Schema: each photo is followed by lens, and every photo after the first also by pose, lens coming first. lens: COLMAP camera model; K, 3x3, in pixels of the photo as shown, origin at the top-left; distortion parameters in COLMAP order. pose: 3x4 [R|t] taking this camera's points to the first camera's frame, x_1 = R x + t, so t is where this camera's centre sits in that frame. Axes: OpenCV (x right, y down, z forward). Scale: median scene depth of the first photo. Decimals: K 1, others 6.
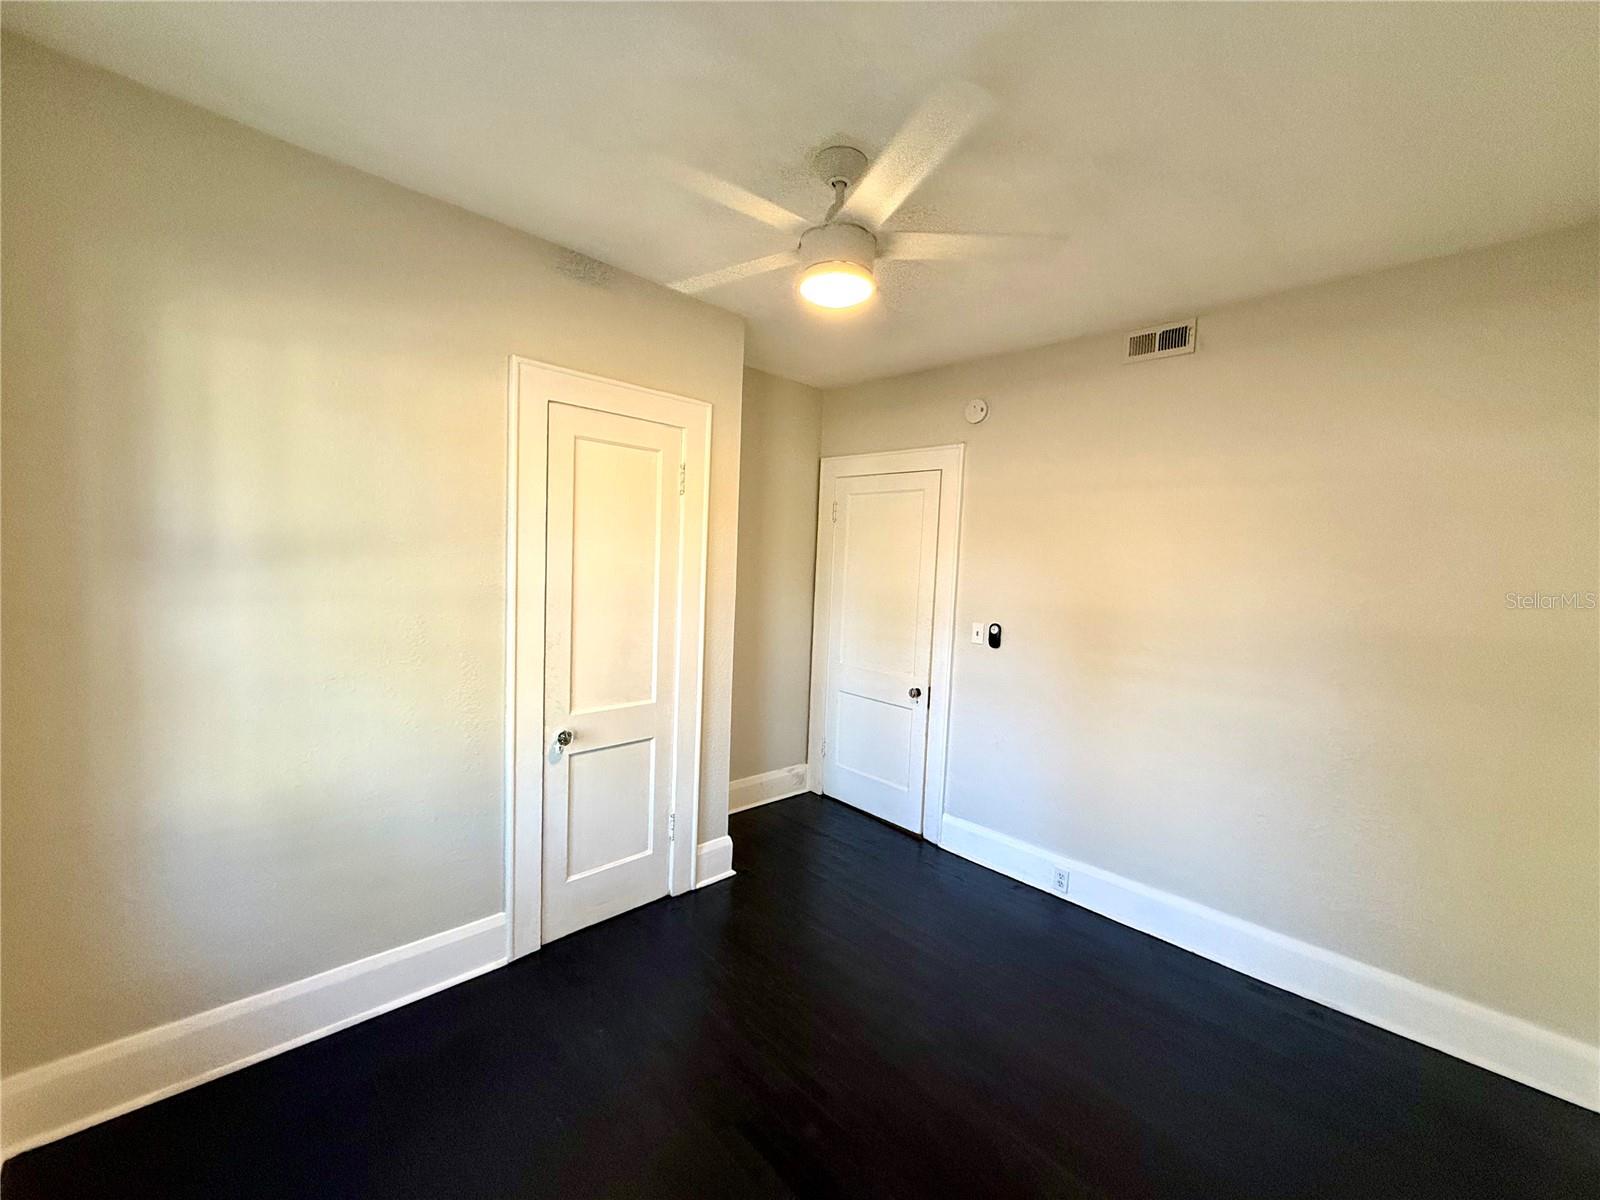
lens RADIAL K [[637.4, 0, 791.6], [0, 637.4, 592.9], [0, 0, 1]] dist [-0.004571, 0.000169]
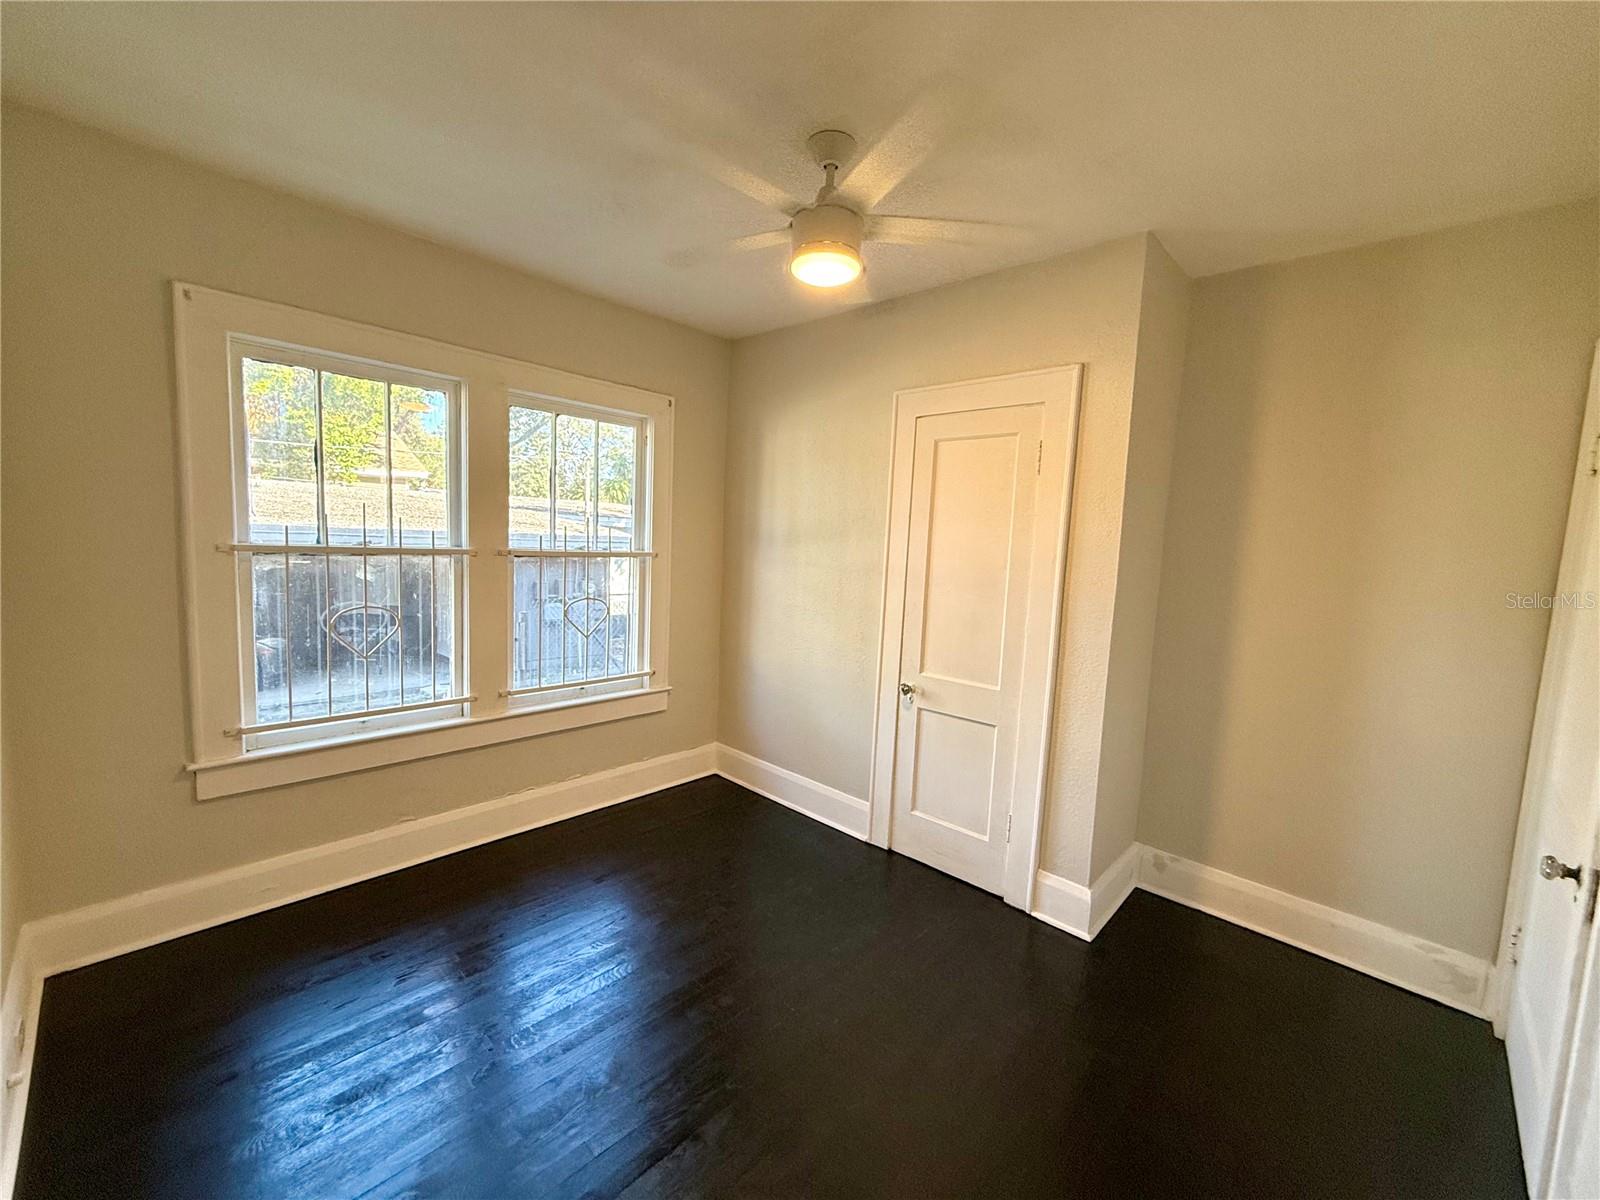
lens RADIAL K [[637.4, 0, 835.4], [0, 637.4, 599.9], [0, 0, 1]] dist [-0.004571, 0.000169]
pose [[0.084633, 0.053372, -0.994982, 0.798547], [-0.098769, 0.994096, 0.044923, 0.013536], [0.991505, 0.094472, 0.089405, 0.698517]]
